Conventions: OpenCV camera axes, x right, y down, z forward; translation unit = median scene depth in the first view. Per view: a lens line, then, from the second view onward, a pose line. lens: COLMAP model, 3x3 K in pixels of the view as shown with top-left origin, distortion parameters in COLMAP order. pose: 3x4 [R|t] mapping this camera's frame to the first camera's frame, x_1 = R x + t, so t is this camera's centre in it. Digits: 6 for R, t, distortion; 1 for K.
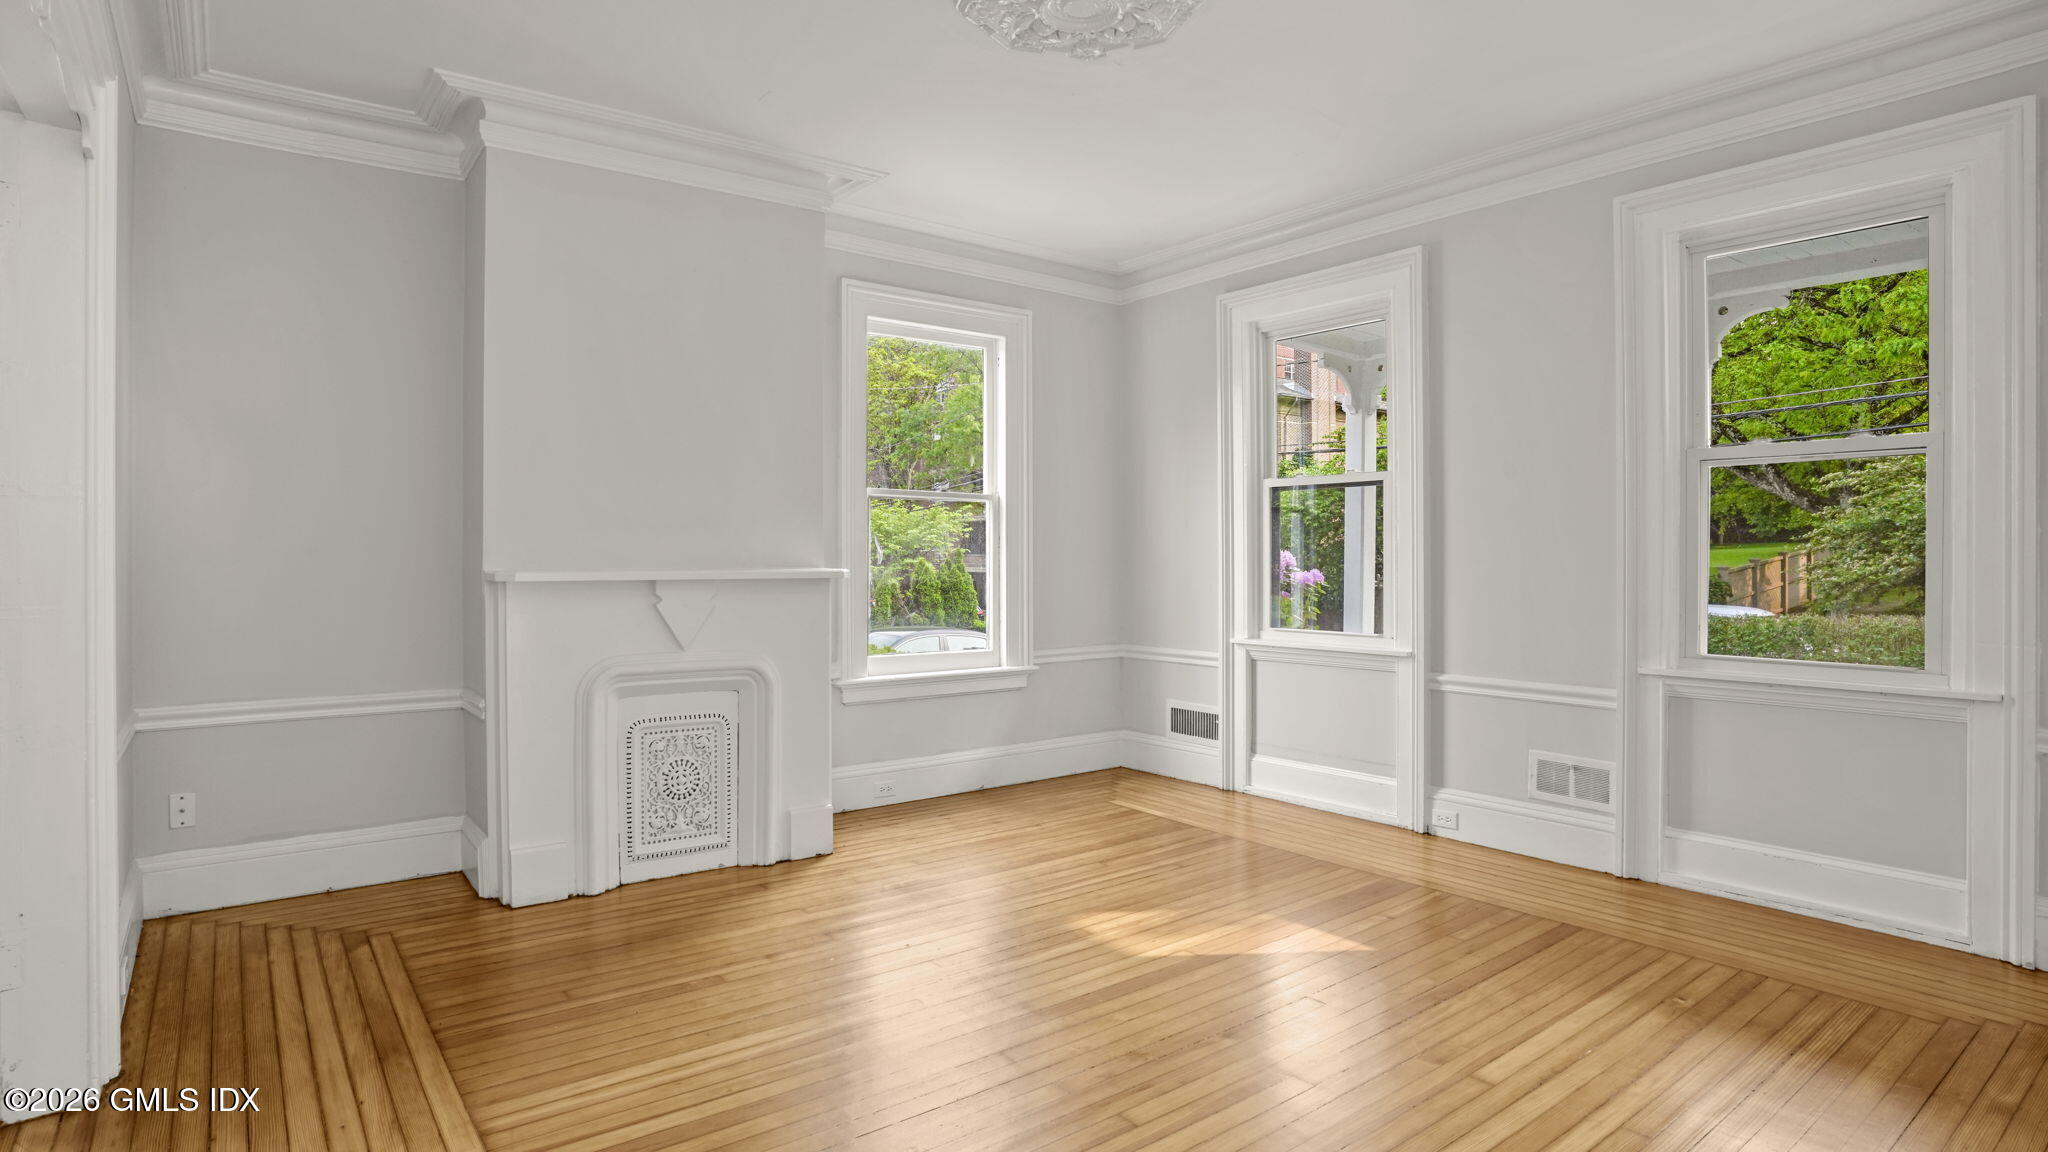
lens RADIAL K [[1090.9, 0, 1021.8], [0, 1090.9, 566.4], [0, 0, 1]] dist [-0.054302, 0.000866]
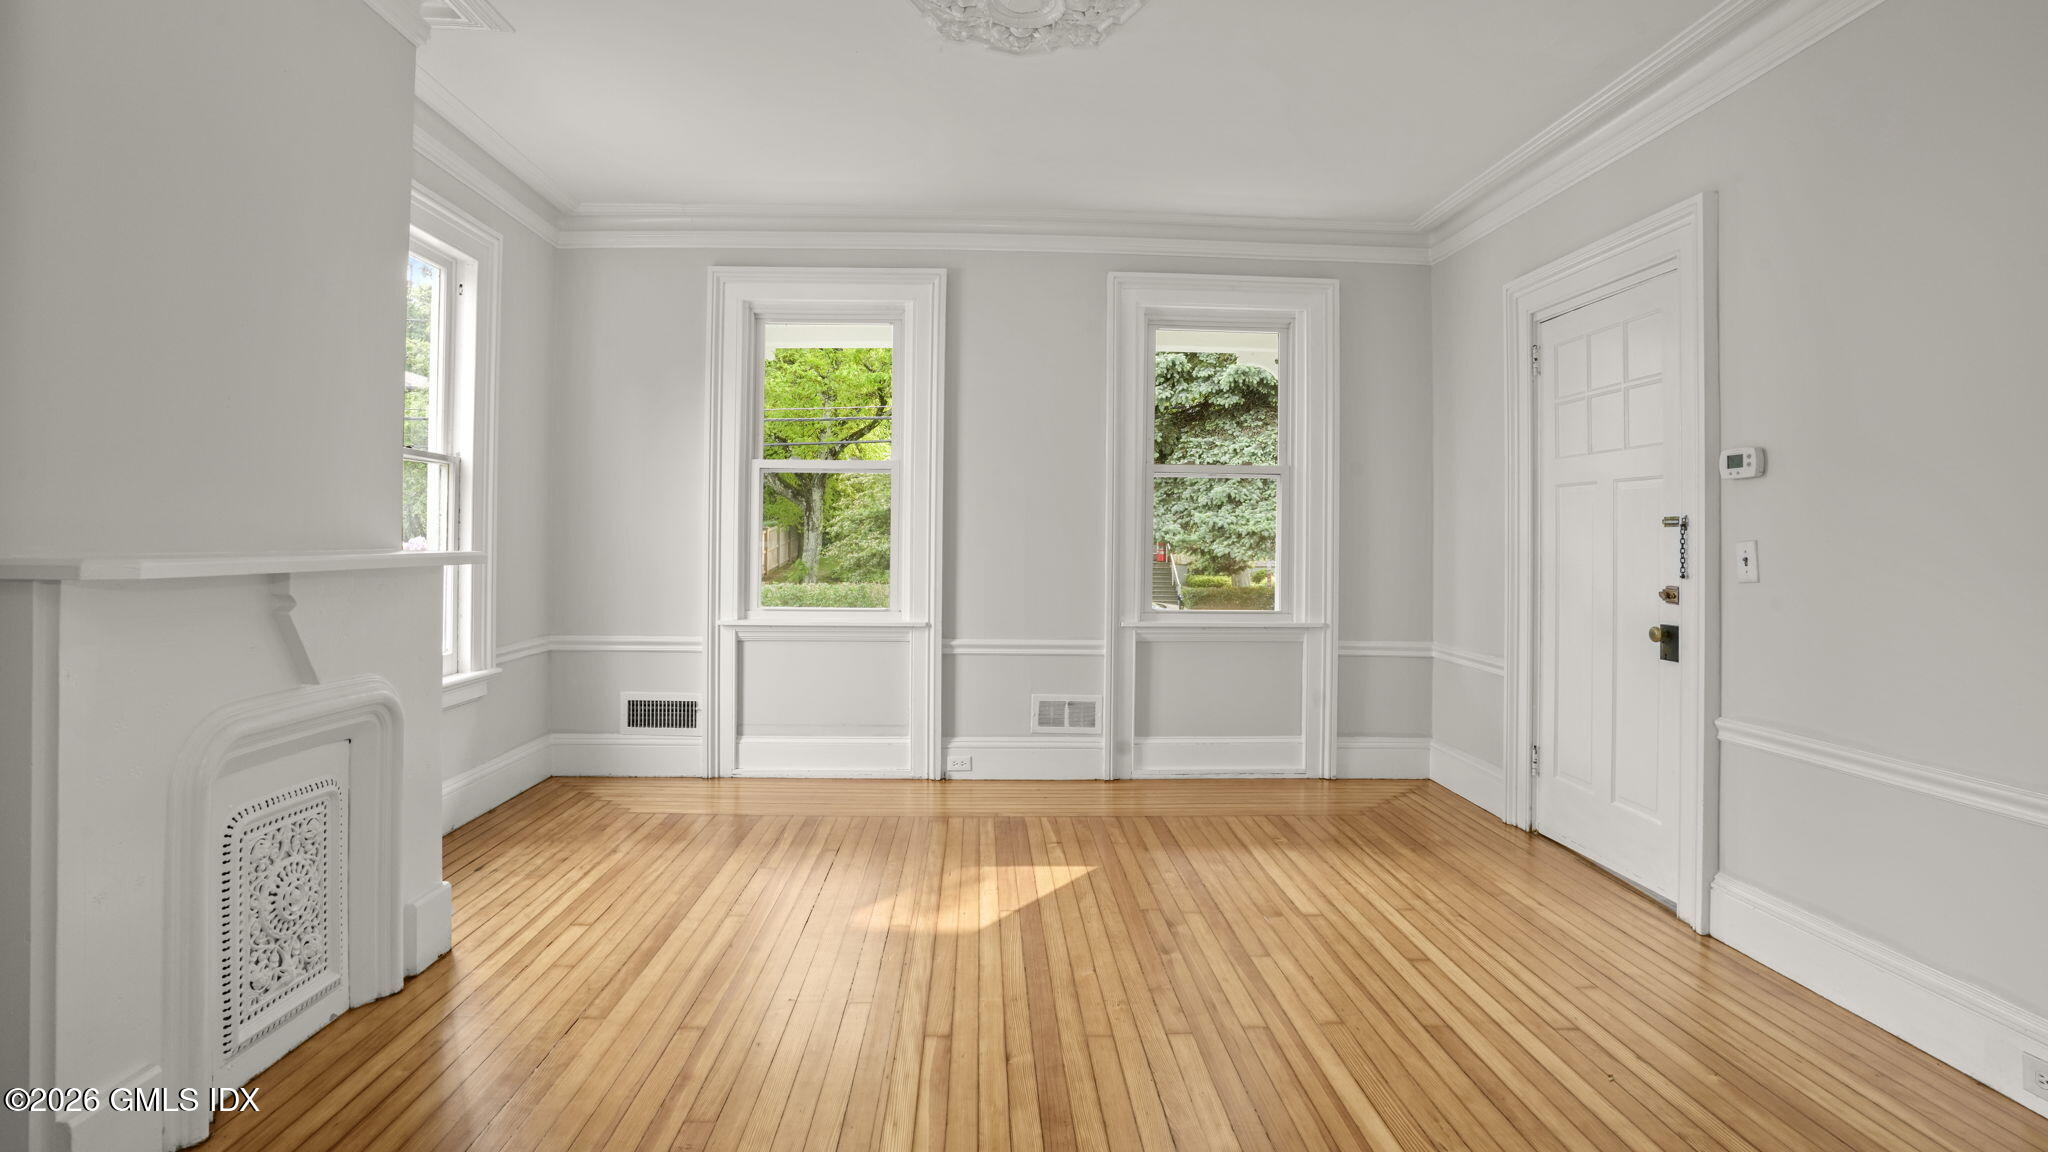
lens RADIAL K [[1036.7, 0, 1007.9], [0, 1036.7, 541.7], [0, 0, 1]] dist [-0.087823, 0.053430]
pose [[0.588475, 0.001805, 0.808514, -0.514020], [0.000287, 0.999997, -0.002442, -0.002850], [-0.808516, 0.001669, 0.588472, 0.322100]]
